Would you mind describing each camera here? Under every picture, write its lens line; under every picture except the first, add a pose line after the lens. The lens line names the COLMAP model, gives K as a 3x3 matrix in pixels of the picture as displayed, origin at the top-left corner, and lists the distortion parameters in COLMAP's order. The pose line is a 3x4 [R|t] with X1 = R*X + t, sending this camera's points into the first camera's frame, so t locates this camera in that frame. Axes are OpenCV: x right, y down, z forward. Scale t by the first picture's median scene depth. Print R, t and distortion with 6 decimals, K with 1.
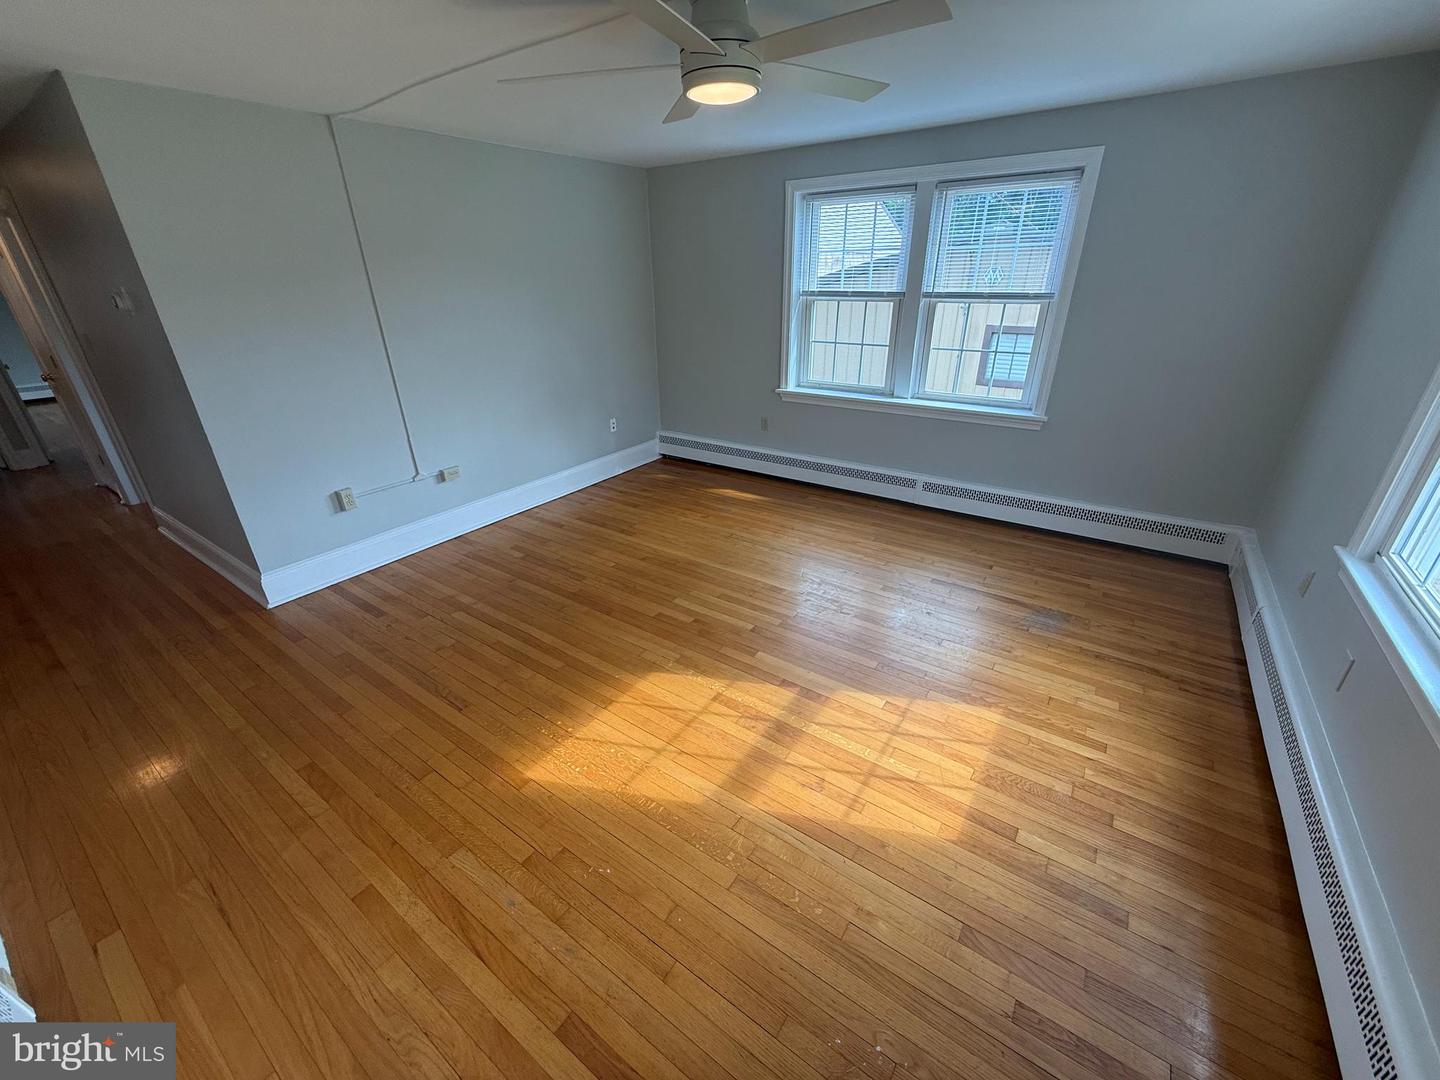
lens RADIAL K [[576.2, 0, 716.9], [0, 576.2, 540.4], [0, 0, 1]] dist [0.002056, -0.000041]
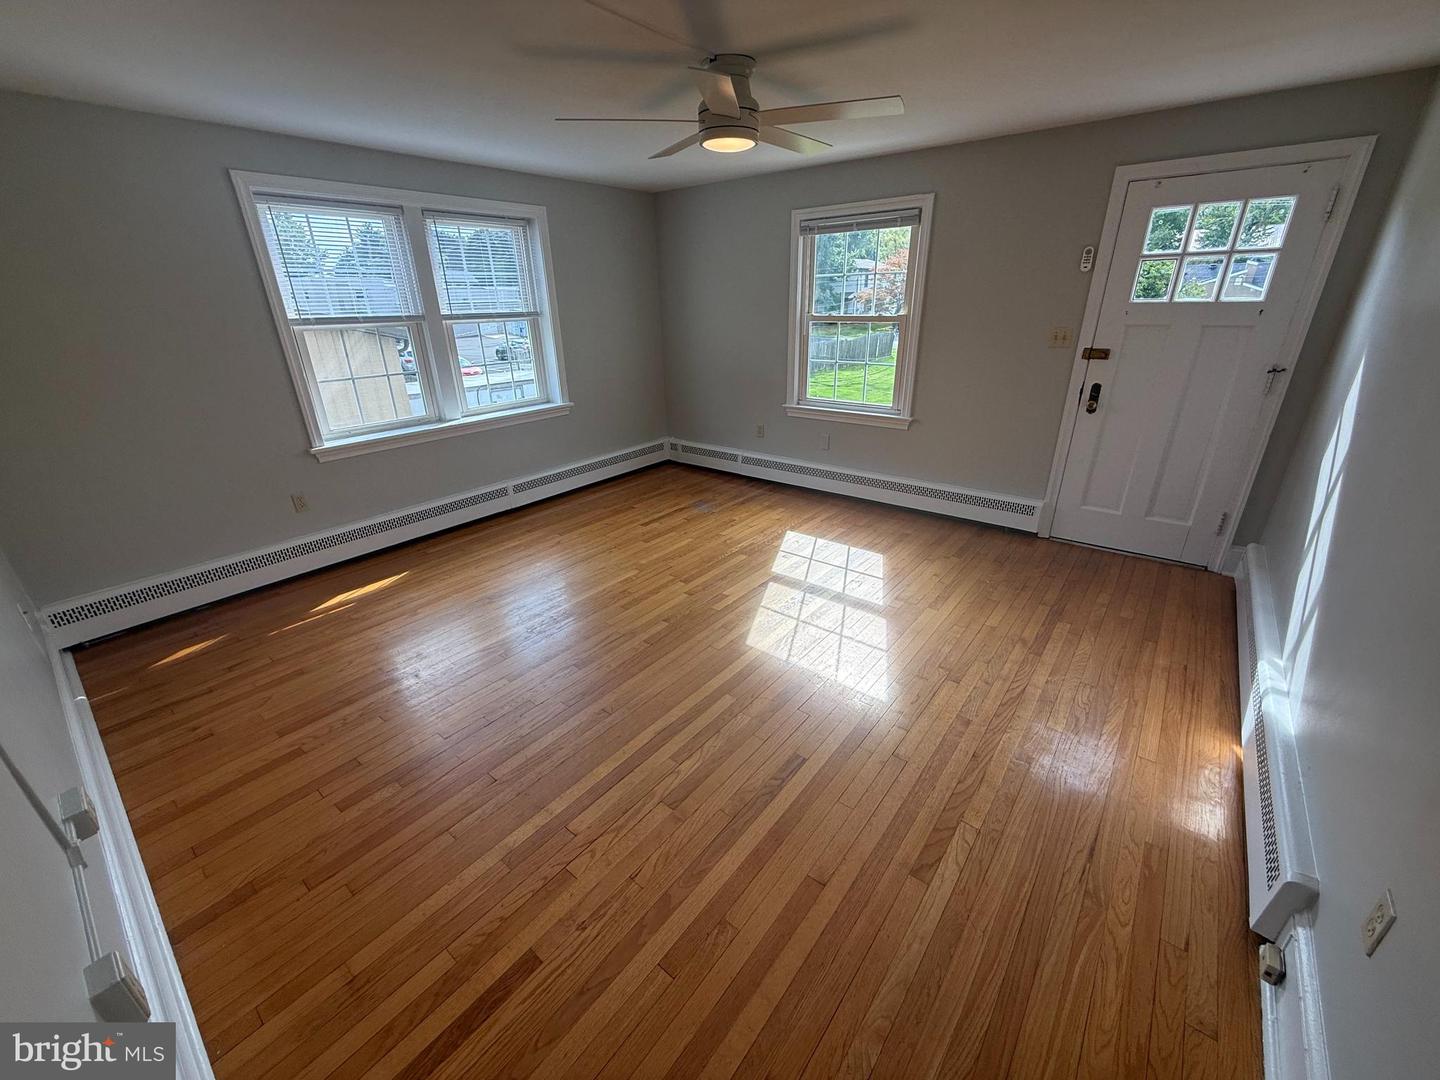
lens RADIAL K [[576.2, 0, 716.9], [0, 576.2, 540.4], [0, 0, 1]] dist [0.002056, -0.000041]
pose [[0.066286, -0.375085, 0.924617, -0.757029], [0.438105, 0.843497, 0.310769, -0.212234], [-0.896477, 0.384480, 0.220238, 0.529081]]
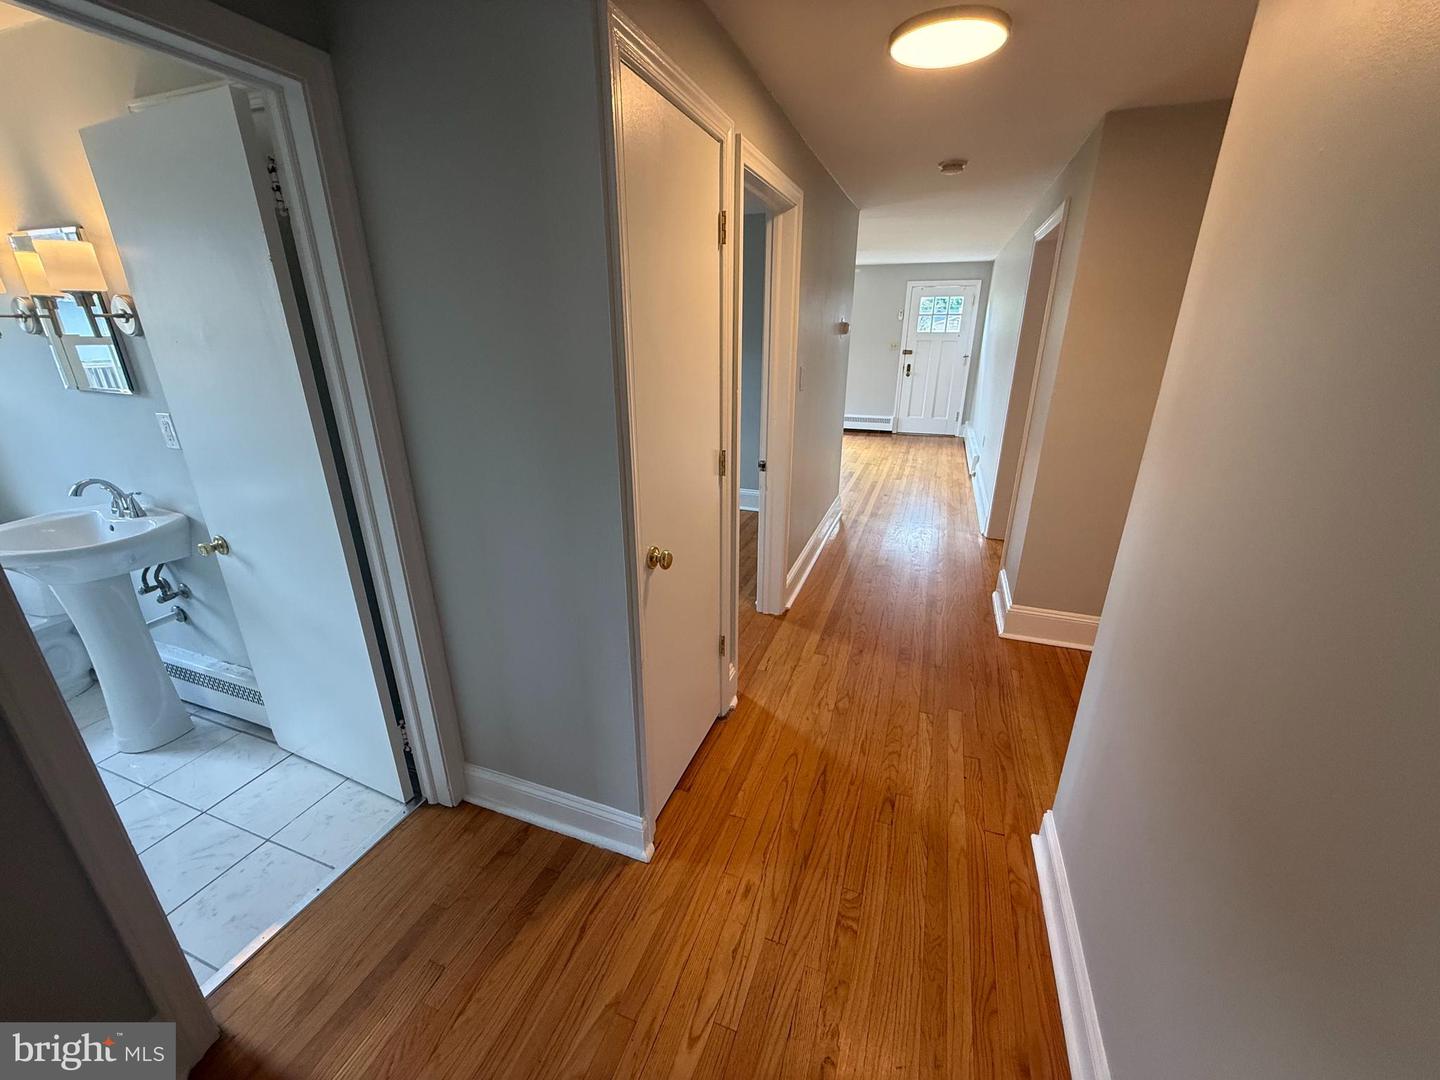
lens RADIAL K [[576.2, 0, 716.9], [0, 576.2, 540.4], [0, 0, 1]] dist [0.002056, -0.000041]
pose [[-0.253407, -0.321310, 0.912439, -1.882626], [0.411883, 0.817618, 0.402310, -0.531357], [-0.875292, 0.477767, -0.074848, 1.260271]]
